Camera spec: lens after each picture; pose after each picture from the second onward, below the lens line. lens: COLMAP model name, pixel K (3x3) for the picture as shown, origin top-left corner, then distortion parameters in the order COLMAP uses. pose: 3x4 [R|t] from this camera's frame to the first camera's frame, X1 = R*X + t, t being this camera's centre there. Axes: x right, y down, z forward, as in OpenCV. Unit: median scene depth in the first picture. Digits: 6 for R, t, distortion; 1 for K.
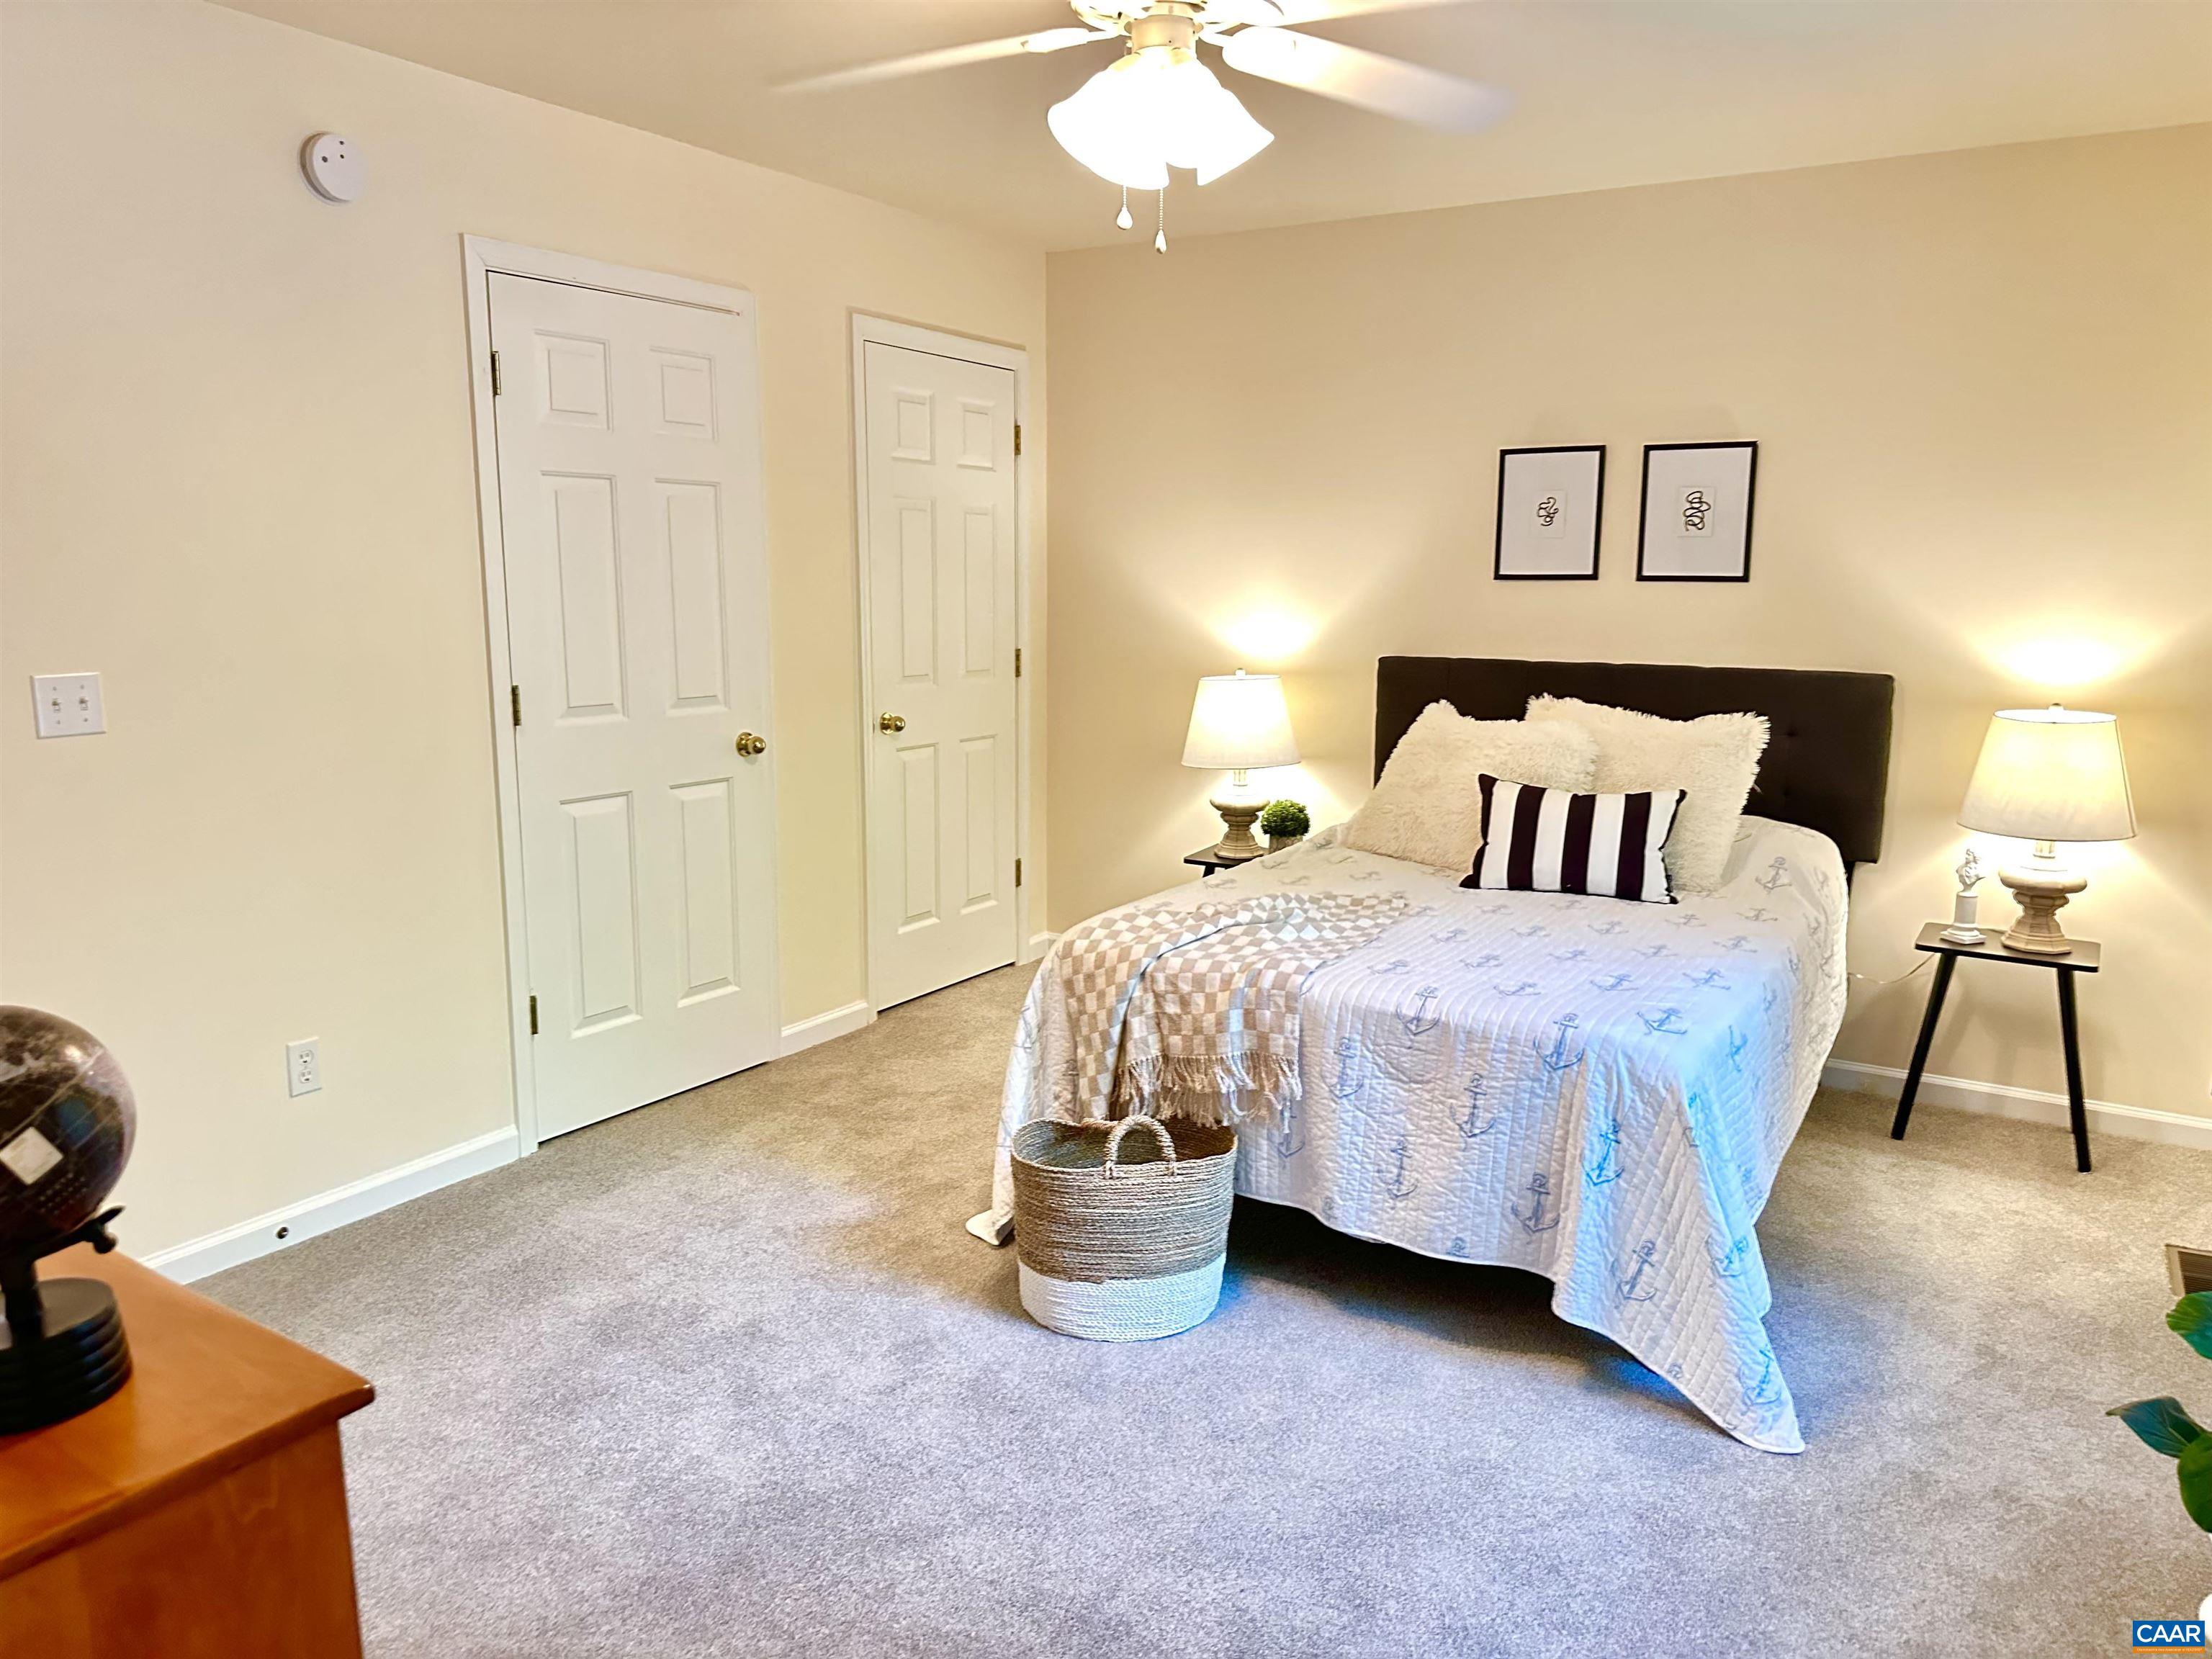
lens RADIAL K [[1529.5, 0, 1106.0], [0, 1529.5, 829.5], [0, 0, 1]] dist [0.105144, -0.211692]
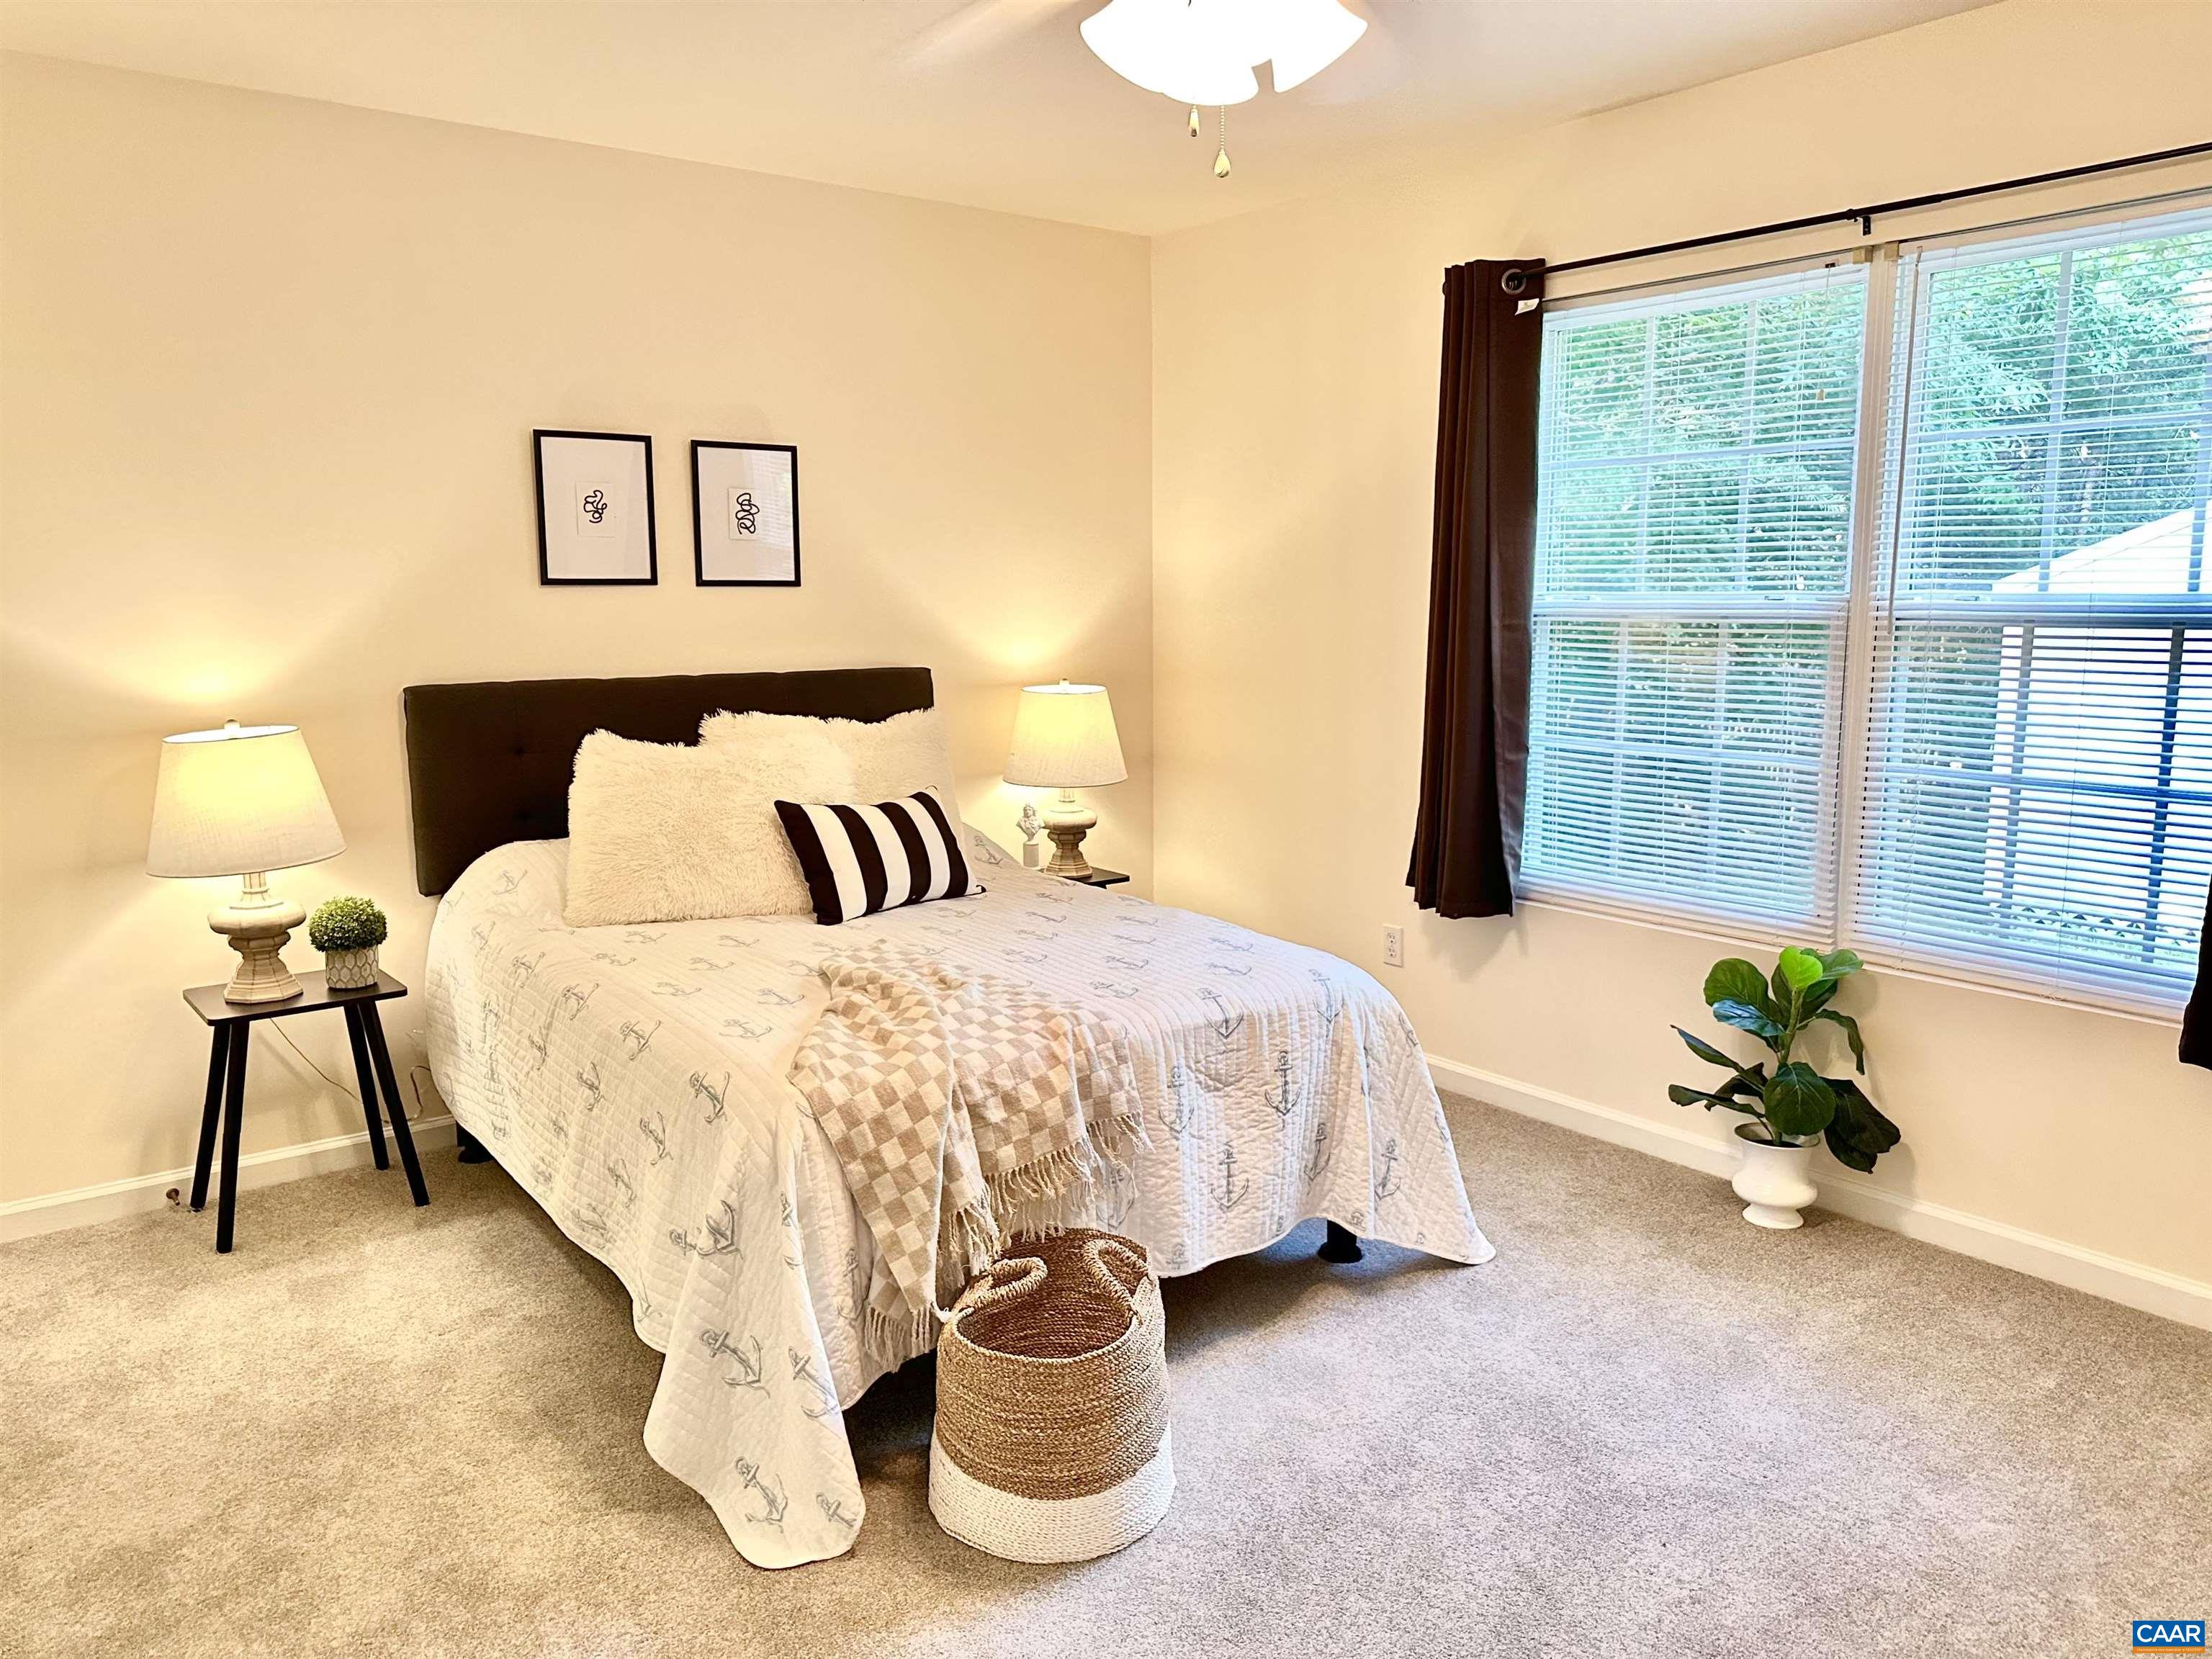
lens RADIAL K [[1529.5, 0, 1106.0], [0, 1529.5, 829.5], [0, 0, 1]] dist [0.105144, -0.211692]
pose [[0.344550, -0.153847, 0.926076, -0.543994], [0.166757, 0.980822, 0.100899, -0.082484], [-0.923838, 0.119665, 0.363597, 0.537444]]
